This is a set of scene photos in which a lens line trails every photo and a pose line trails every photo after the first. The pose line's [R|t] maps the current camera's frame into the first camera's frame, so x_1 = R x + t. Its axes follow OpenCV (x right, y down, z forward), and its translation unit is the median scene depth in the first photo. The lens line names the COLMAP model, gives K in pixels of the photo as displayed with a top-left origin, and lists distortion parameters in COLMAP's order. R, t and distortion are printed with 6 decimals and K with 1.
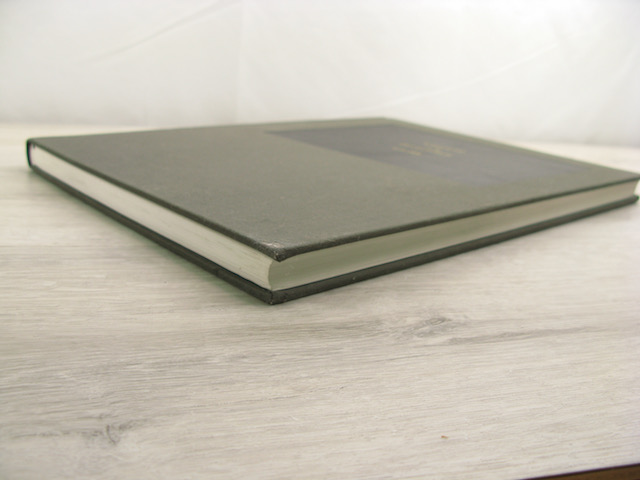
lens RADIAL K [[638.4, 0, 320.0], [0, 638.4, 240.0], [0, 0, 1]] dist [-0.223700, 0.217321]
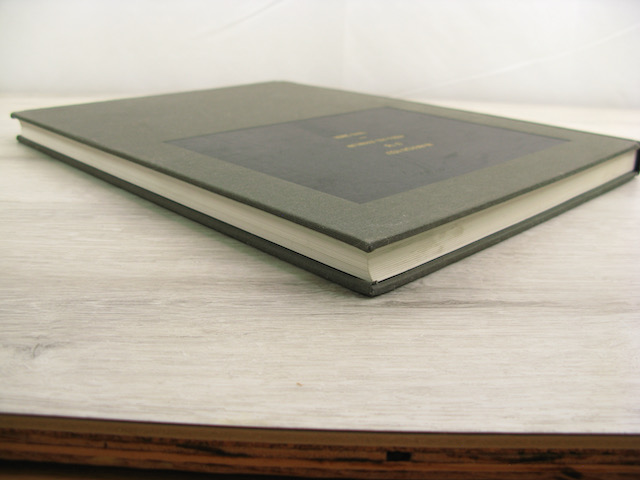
lens RADIAL K [[638.4, 0, 320.0], [0, 638.4, 240.0], [0, 0, 1]] dist [-0.223700, 0.217321]
pose [[0.964472, 0.044133, -0.260473, 0.412519], [-0.031017, 0.998045, 0.054255, 0.003191], [0.262358, -0.044249, 0.963956, -0.036155]]
